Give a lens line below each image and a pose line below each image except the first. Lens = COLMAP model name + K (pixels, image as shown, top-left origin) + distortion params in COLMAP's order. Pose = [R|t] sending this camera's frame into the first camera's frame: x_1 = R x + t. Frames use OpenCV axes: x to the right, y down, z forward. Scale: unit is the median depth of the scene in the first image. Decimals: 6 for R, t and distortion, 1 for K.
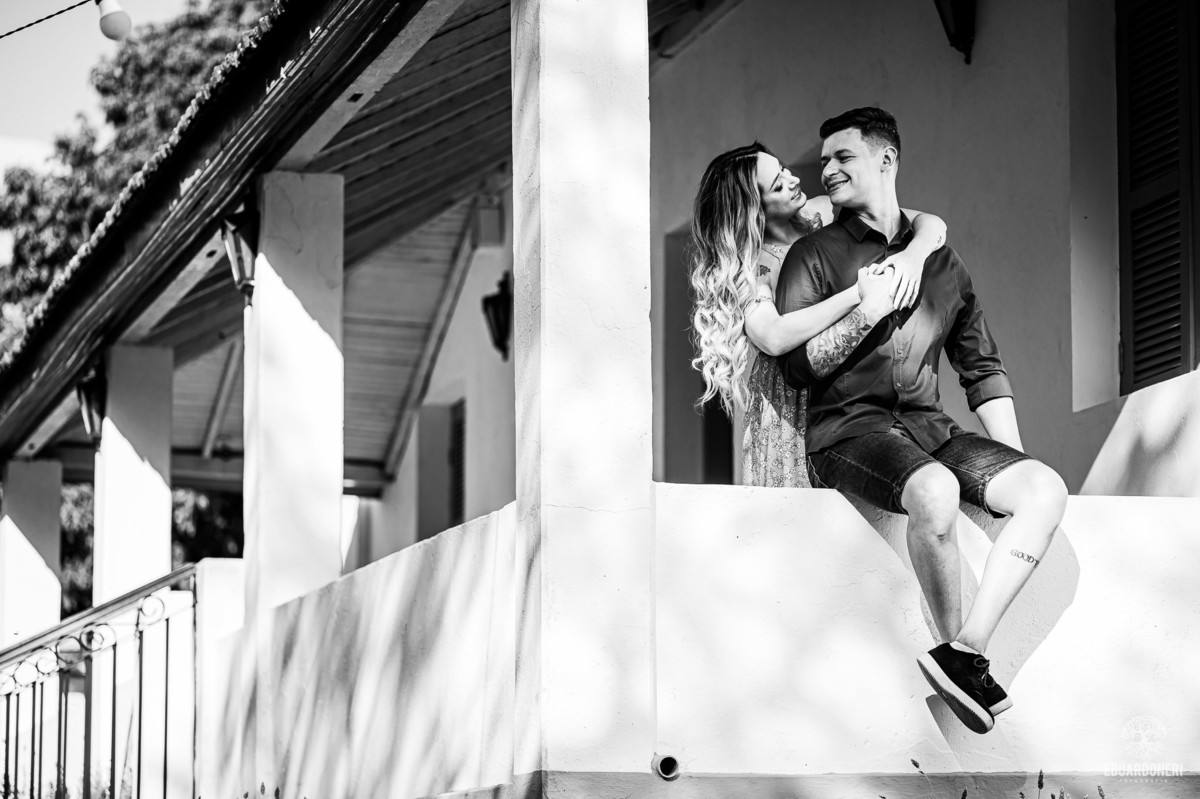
lens RADIAL K [[3567.3, 0, 599.8], [0, 3567.3, 399.3], [0, 0, 1]] dist [-0.063529, 0.000000]
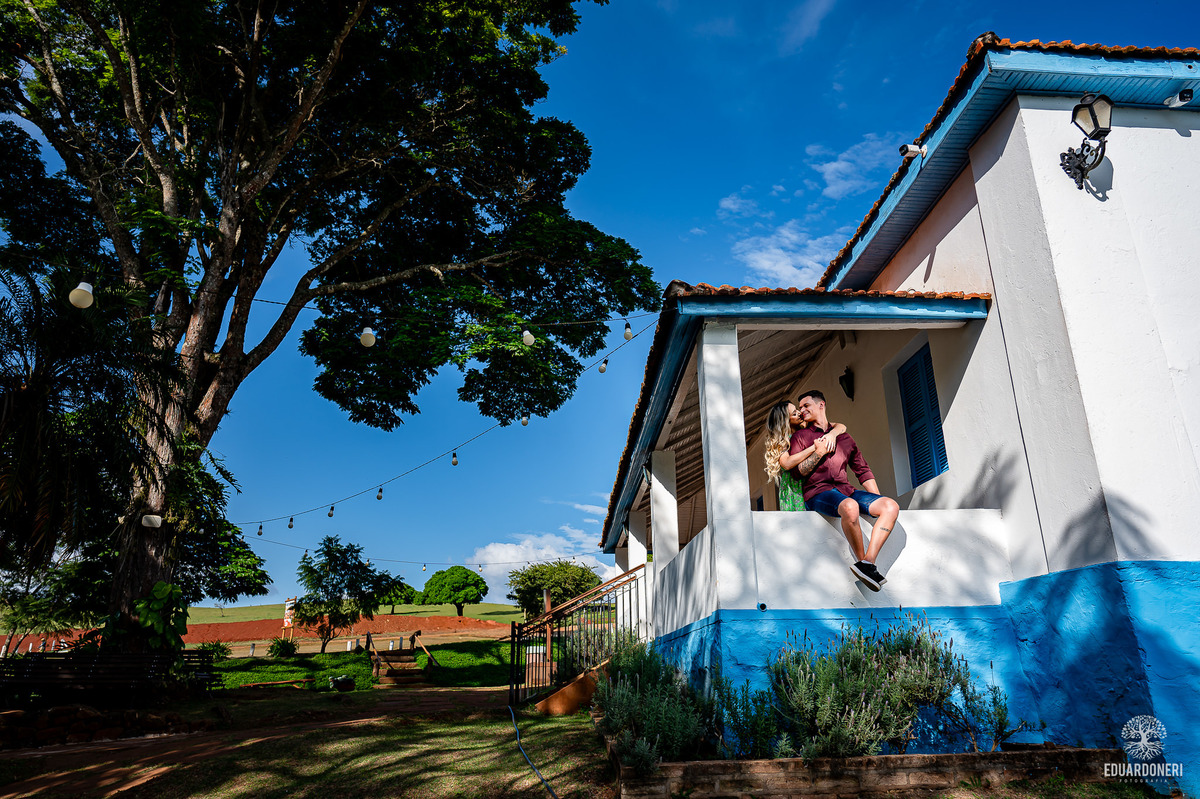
lens RADIAL K [[675.9, 0, 599.2], [0, 675.9, 402.1], [0, 0, 1]] dist [0.000580, -0.000159]
pose [[0.959144, -0.099948, -0.264676, 0.051775], [0.031939, 0.967792, -0.249718, 0.072372], [0.281110, 0.231062, 0.931444, 0.400153]]
